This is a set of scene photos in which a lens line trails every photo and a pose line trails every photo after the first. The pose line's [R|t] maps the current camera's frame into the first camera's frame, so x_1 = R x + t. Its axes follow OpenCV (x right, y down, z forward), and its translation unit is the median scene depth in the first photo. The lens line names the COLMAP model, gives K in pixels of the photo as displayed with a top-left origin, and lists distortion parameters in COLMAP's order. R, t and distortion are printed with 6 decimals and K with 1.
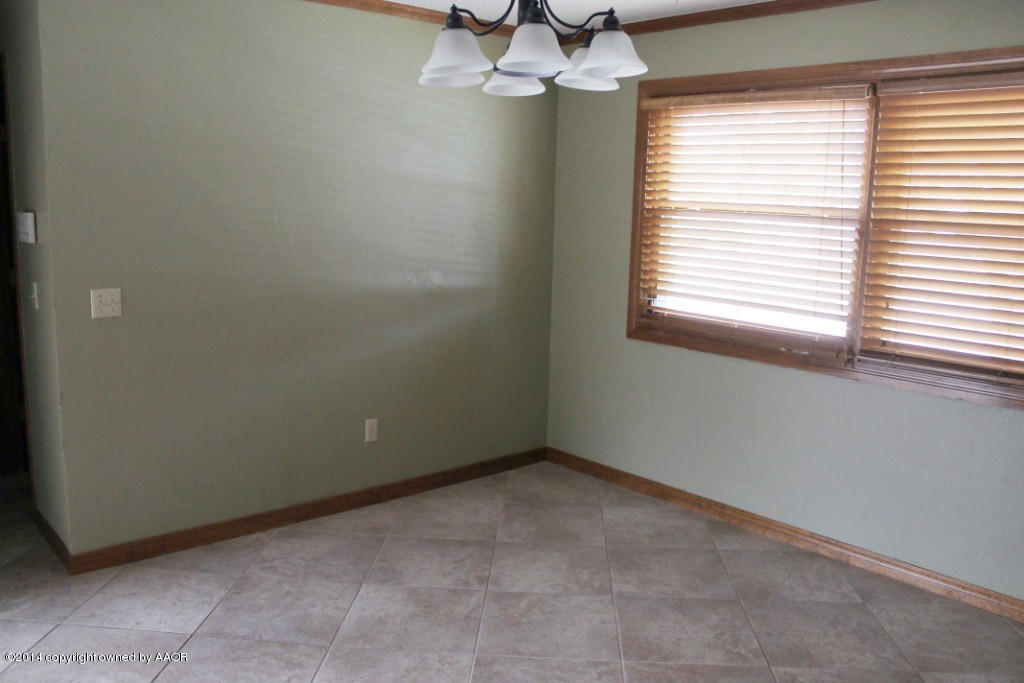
lens RADIAL K [[860.5, 0, 513.2], [0, 860.5, 350.1], [0, 0, 1]] dist [-0.127829, 0.072154]
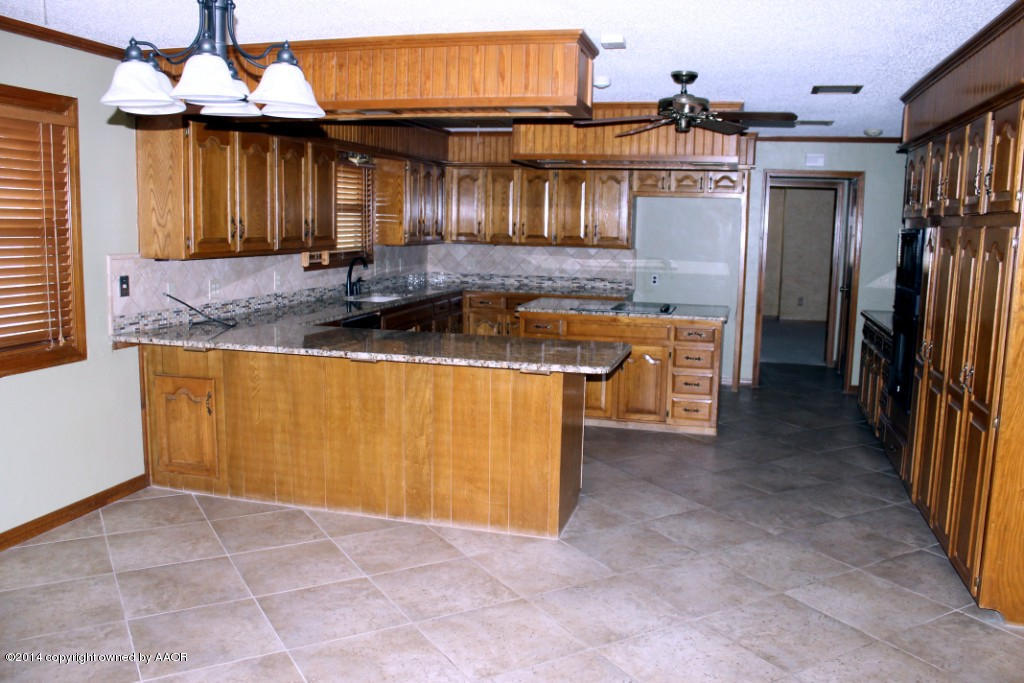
lens RADIAL K [[860.5, 0, 507.2], [0, 860.5, 337.5], [0, 0, 1]] dist [-0.127829, 0.072154]
pose [[-0.534326, -0.152959, 0.831324, -0.689403], [0.115852, 0.960958, 0.251274, -0.176517], [-0.837302, 0.230572, -0.495744, 0.832783]]
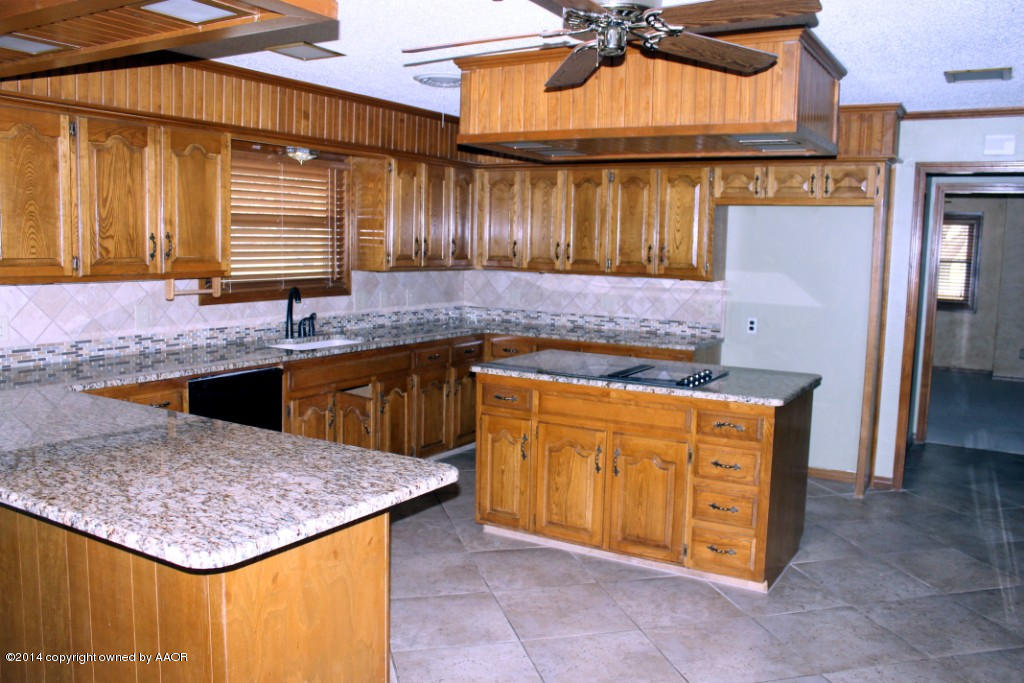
lens RADIAL K [[860.5, 0, 503.6], [0, 860.5, 341.5], [0, 0, 1]] dist [-0.127829, 0.072154]
pose [[-0.282233, -0.144440, 0.948410, -0.333164], [0.140949, 0.971629, 0.189921, -0.034726], [-0.948935, 0.187279, -0.253867, 0.152562]]
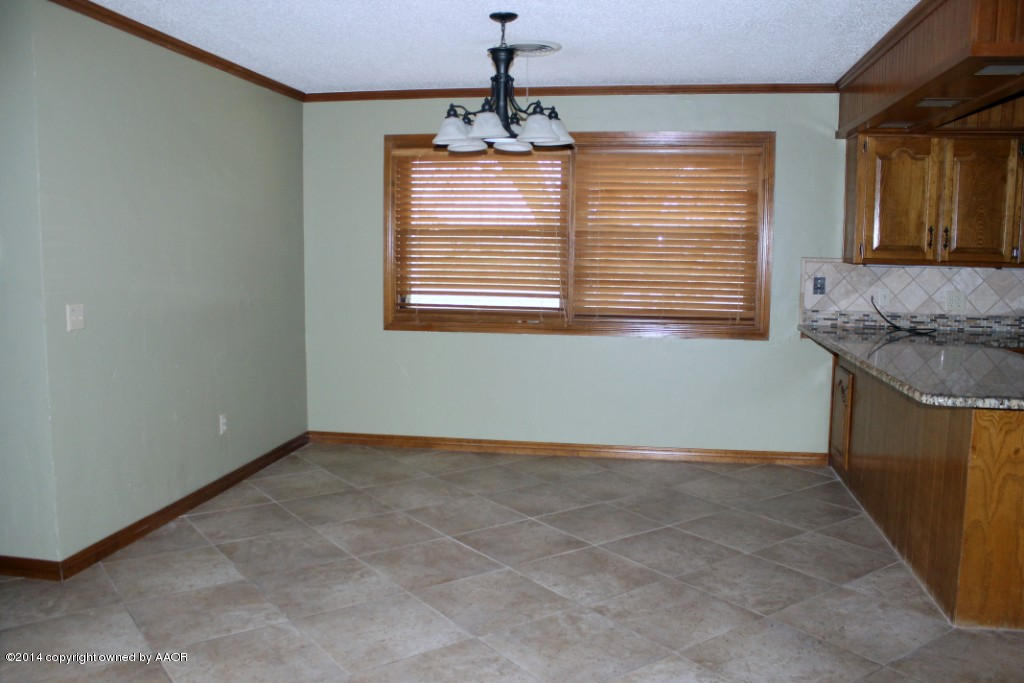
lens RADIAL K [[860.5, 0, 509.0], [0, 860.5, 342.6], [0, 0, 1]] dist [-0.127829, 0.072154]
pose [[0.784690, -0.091553, 0.613090, -0.661925], [0.123259, 0.992328, -0.009572, 0.051022], [-0.607510, 0.083080, 0.789955, -0.178163]]
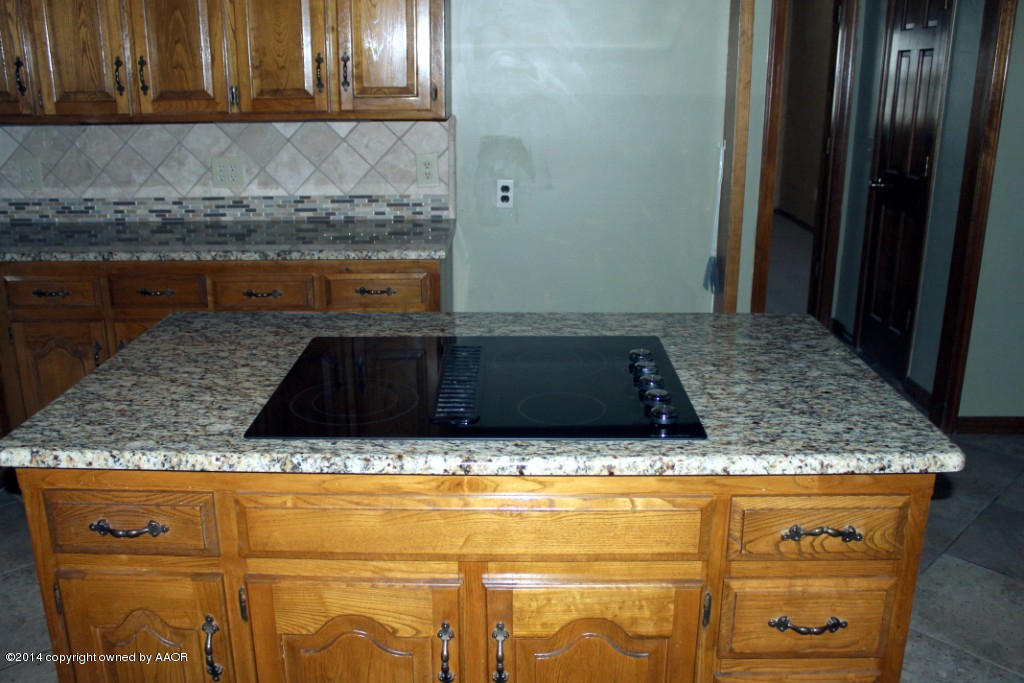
lens RADIAL K [[916.7, 0, 502.3], [0, 916.7, 343.1], [0, 0, 1]] dist [-0.096055, 0.032367]
pose [[-0.732006, -0.222639, 0.643894, 0.410387], [0.104064, 0.897471, 0.428622, 0.030974], [-0.673304, 0.380760, -0.633785, -0.022888]]
